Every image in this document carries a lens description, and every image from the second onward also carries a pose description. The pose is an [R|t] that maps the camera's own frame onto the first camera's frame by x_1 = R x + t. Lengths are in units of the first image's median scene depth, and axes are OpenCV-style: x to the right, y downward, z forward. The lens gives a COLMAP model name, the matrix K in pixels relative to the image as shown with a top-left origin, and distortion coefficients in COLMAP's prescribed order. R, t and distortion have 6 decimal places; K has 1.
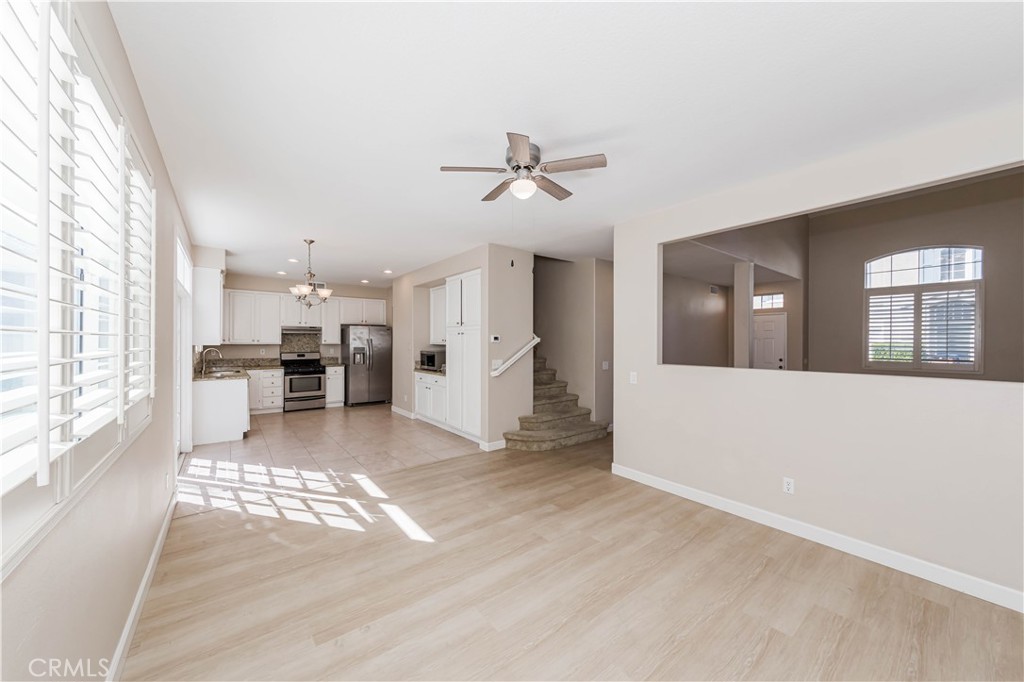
lens RADIAL K [[364.5, 0, 508.3], [0, 364.5, 337.2], [0, 0, 1]] dist [0.000605, 0.000024]
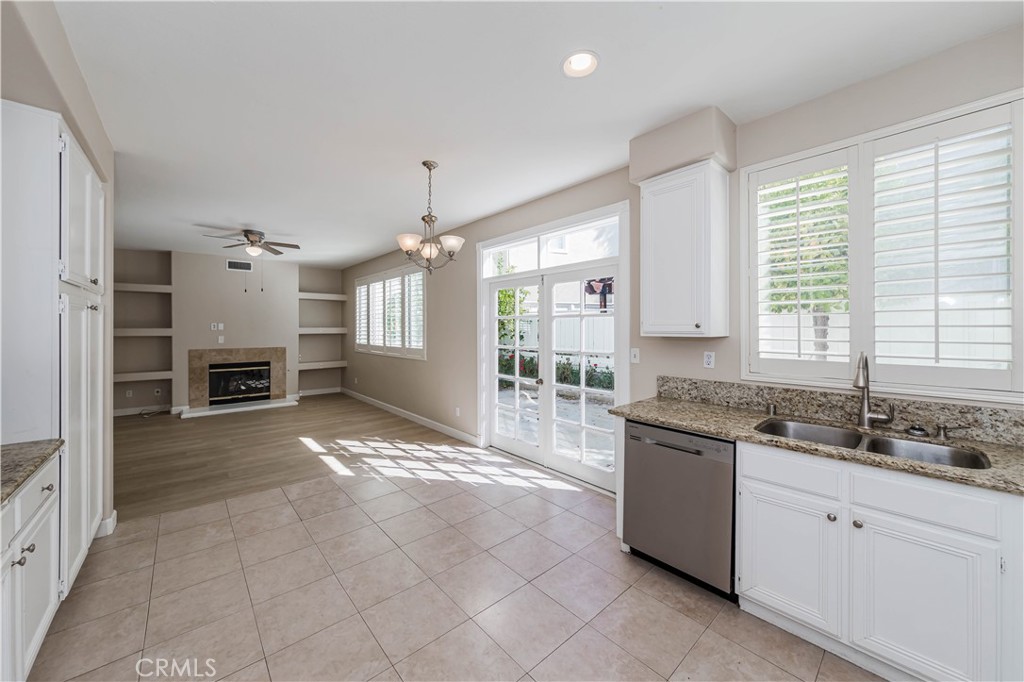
lens RADIAL K [[364.5, 0, 508.3], [0, 364.5, 337.2], [0, 0, 1]] dist [0.000605, 0.000024]
pose [[-0.998503, -0.004530, -0.054506, -0.797686], [-0.004584, 0.999989, 0.000868, 0.035387], [0.054502, 0.001116, -0.998513, 2.008816]]
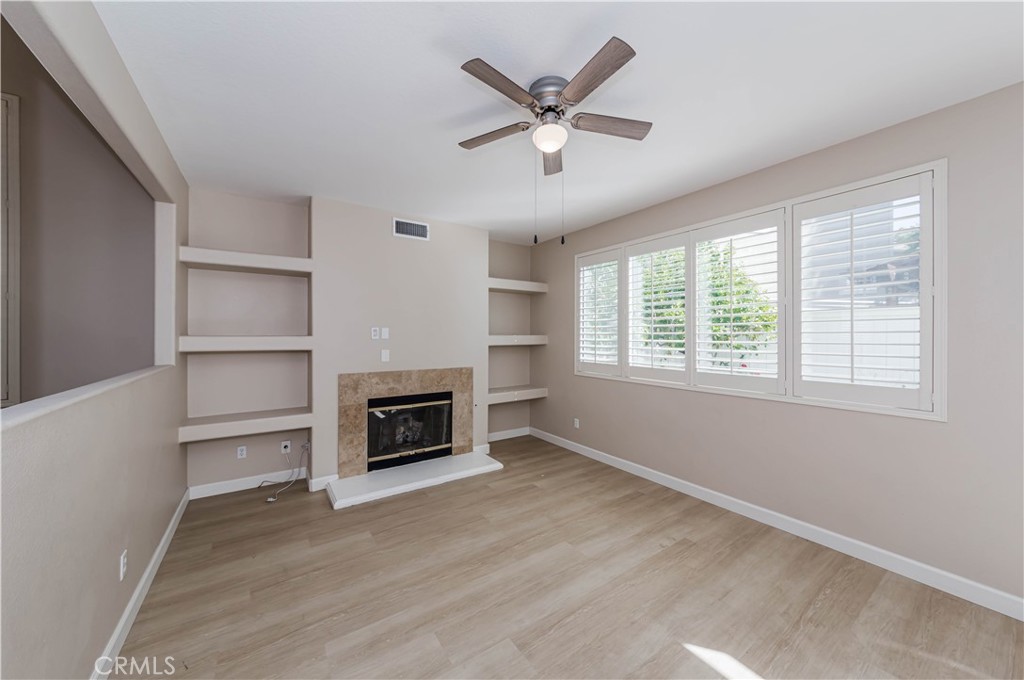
lens RADIAL K [[349.7, 0, 514.6], [0, 349.7, 341.8], [0, 0, 1]] dist [0.000437, 0.000016]
pose [[-0.998507, -0.008093, 0.054021, 0.051208], [-0.008364, 0.999954, -0.004786, 0.018988], [-0.053979, -0.005230, -0.998528, 1.155118]]
